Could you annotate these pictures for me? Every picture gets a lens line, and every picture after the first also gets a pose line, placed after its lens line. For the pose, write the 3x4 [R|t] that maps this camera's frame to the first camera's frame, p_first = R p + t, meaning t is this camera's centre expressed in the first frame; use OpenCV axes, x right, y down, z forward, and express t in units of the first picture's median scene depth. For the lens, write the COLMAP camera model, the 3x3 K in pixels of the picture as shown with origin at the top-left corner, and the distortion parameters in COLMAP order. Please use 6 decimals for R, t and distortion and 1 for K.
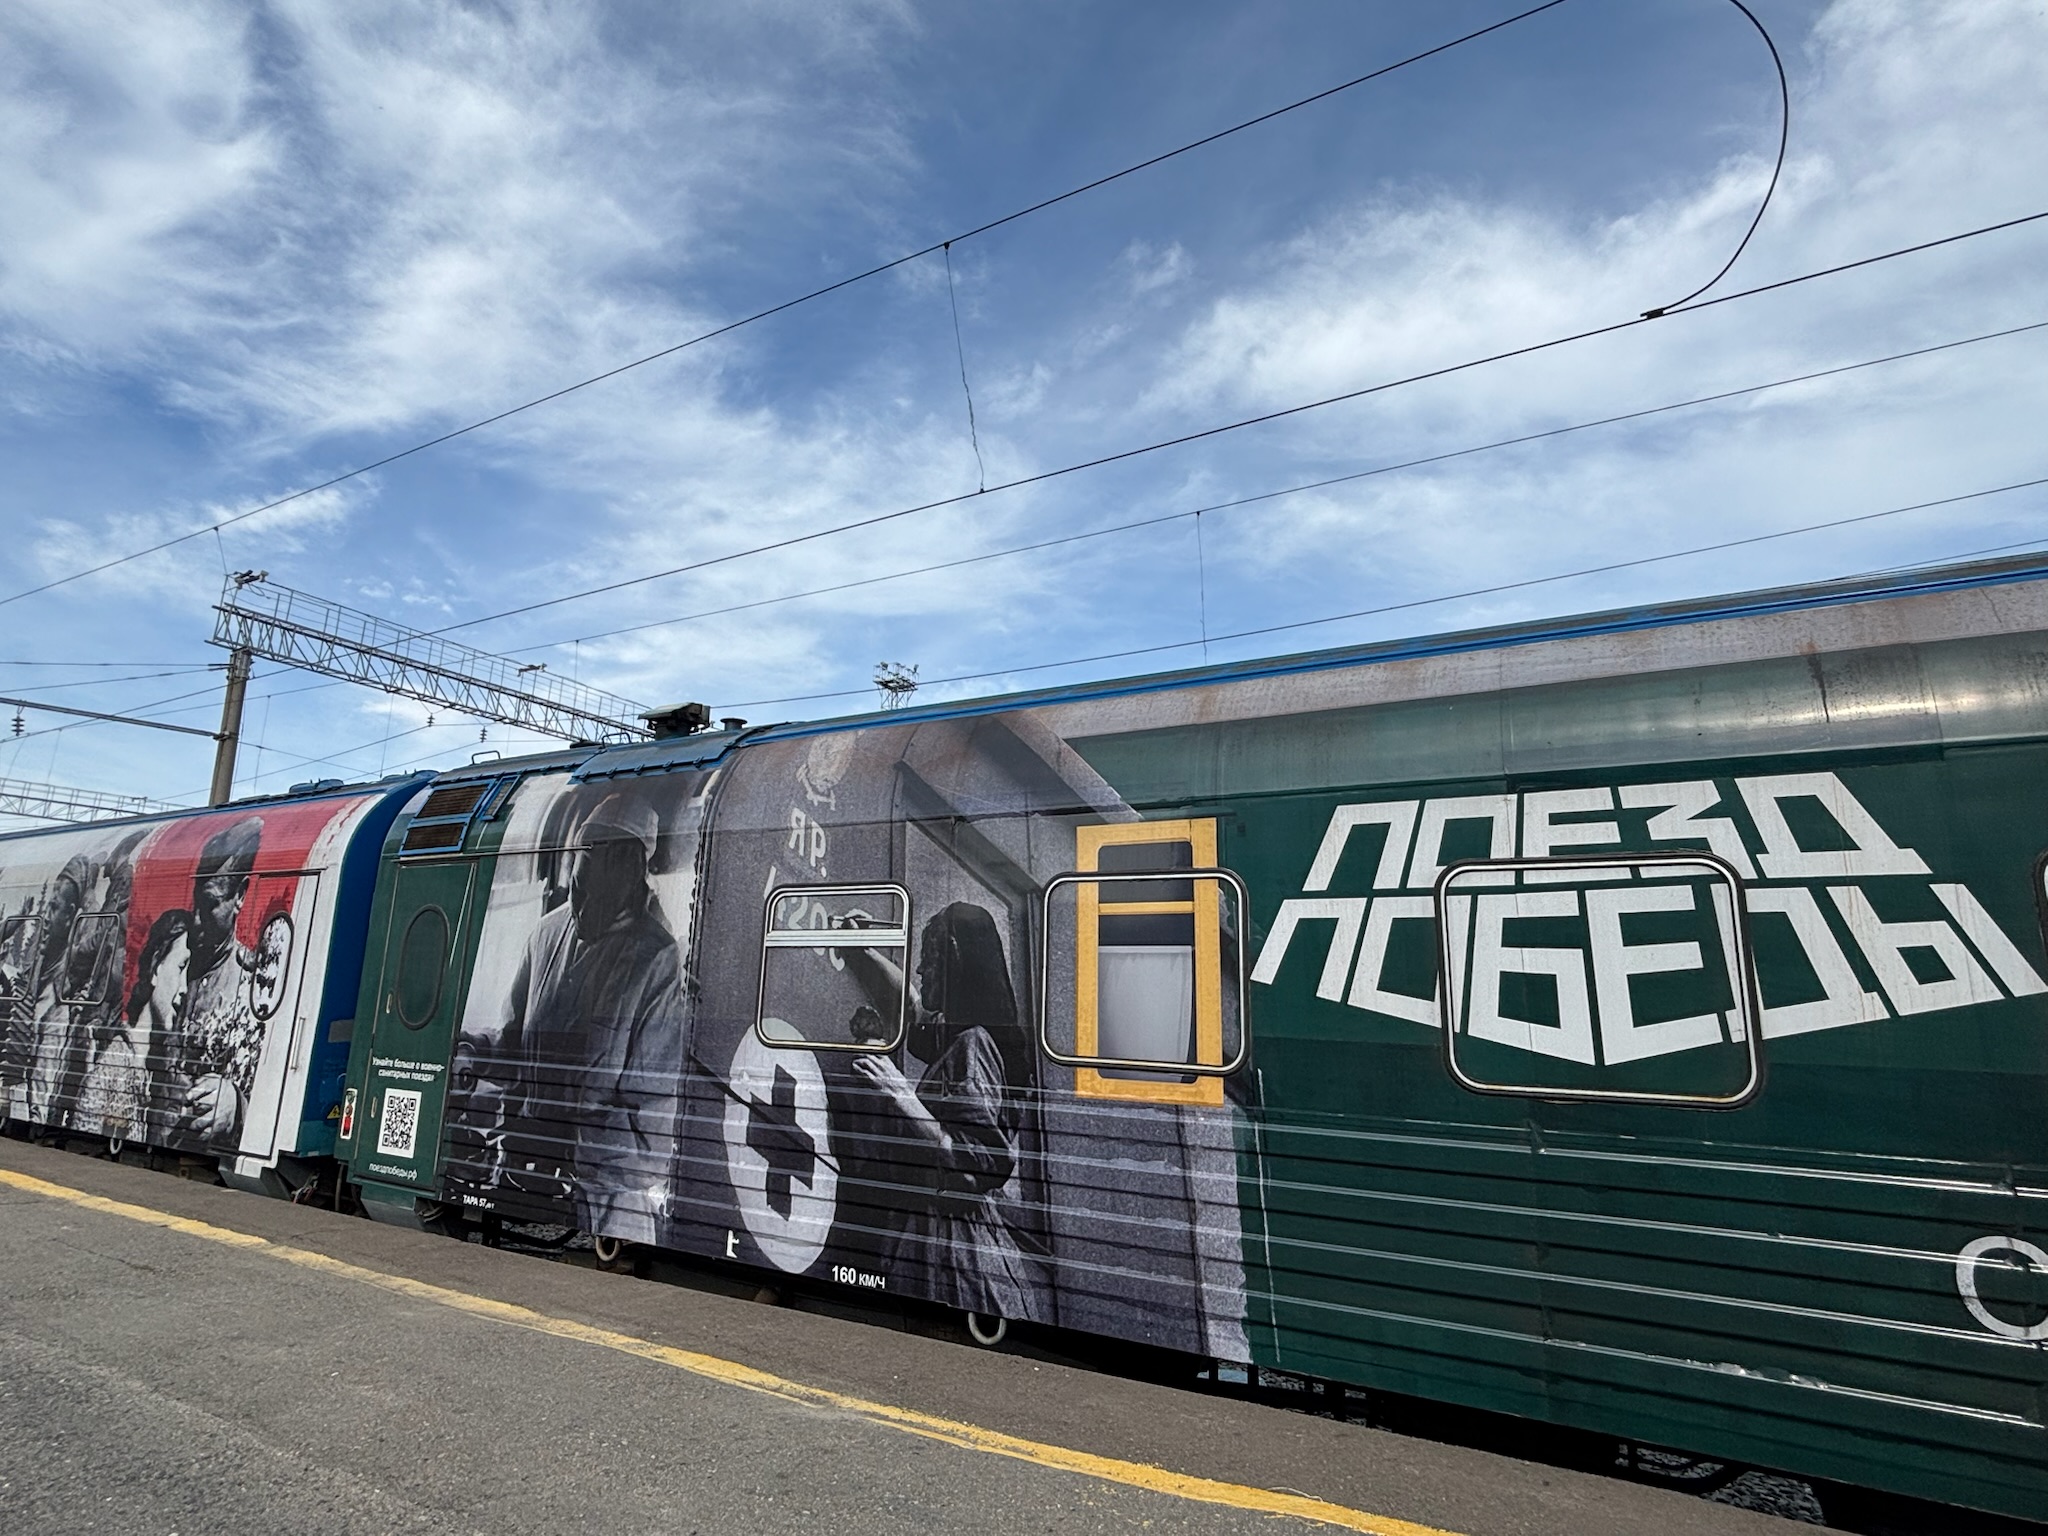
lens RADIAL K [[1075.9, 0, 1024.0], [0, 1075.9, 768.0], [0, 0, 1]] dist [-0.005172, -0.000856]
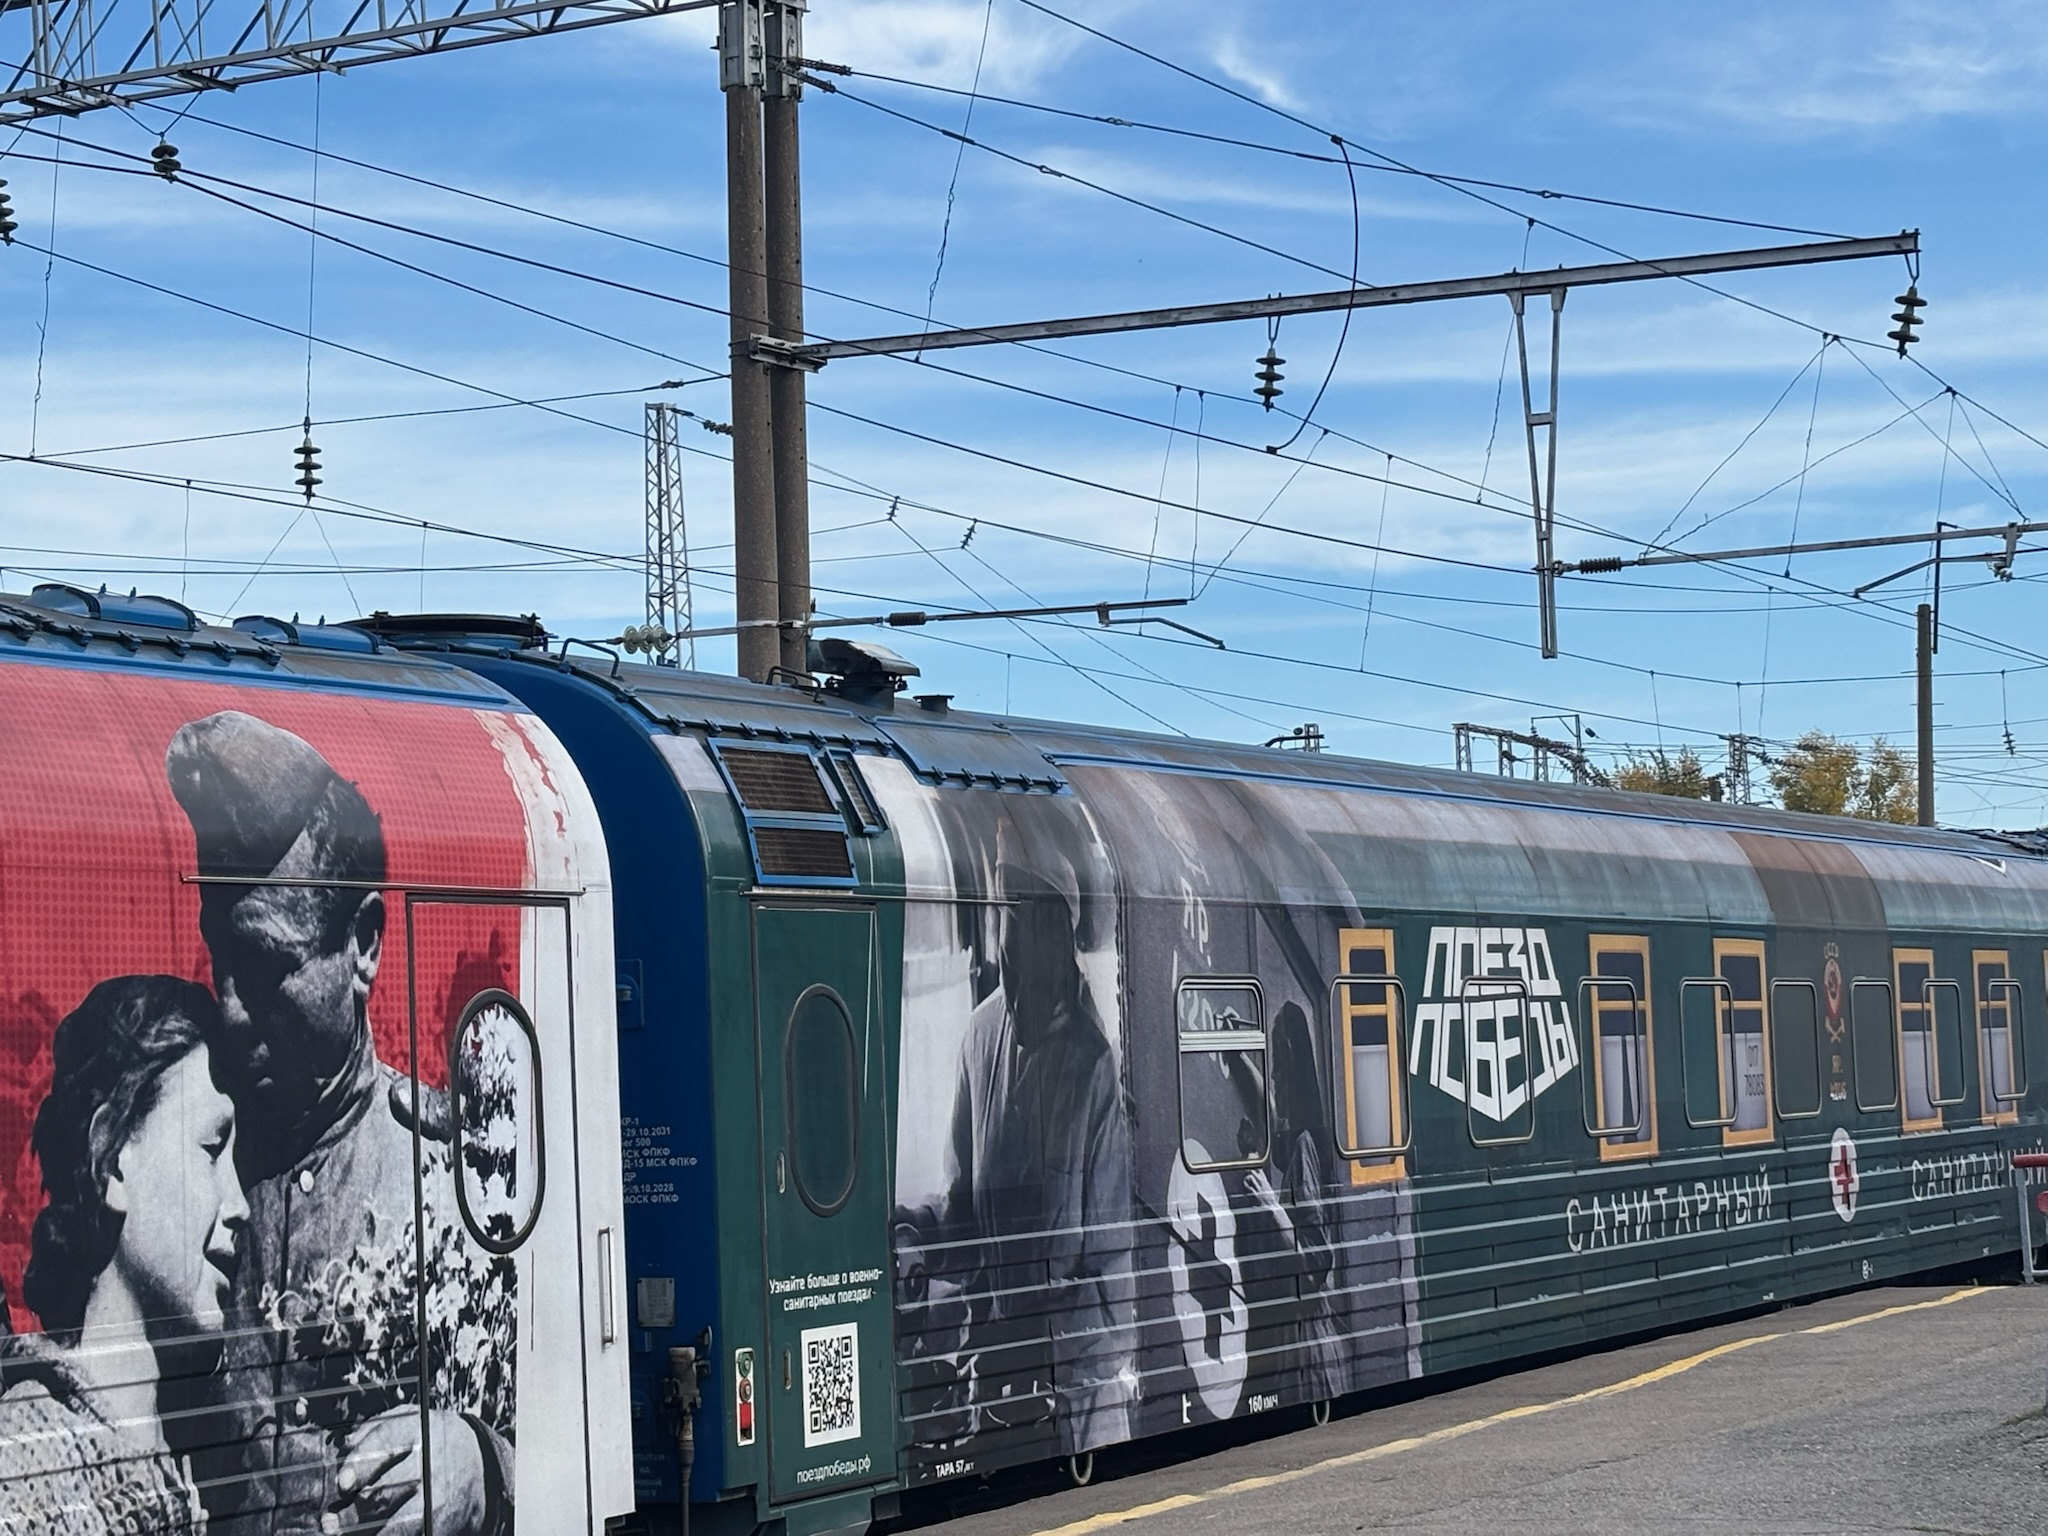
lens RADIAL K [[4442.1, 0, 1024.0], [0, 4442.1, 768.0], [0, 0, 1]] dist [0.270084, -1.143414]
pose [[-0.073247, 0.039607, 0.996527, -3.035806], [-0.178024, 0.982644, -0.052141, 0.131267], [-0.981296, -0.181225, -0.064925, 1.175555]]
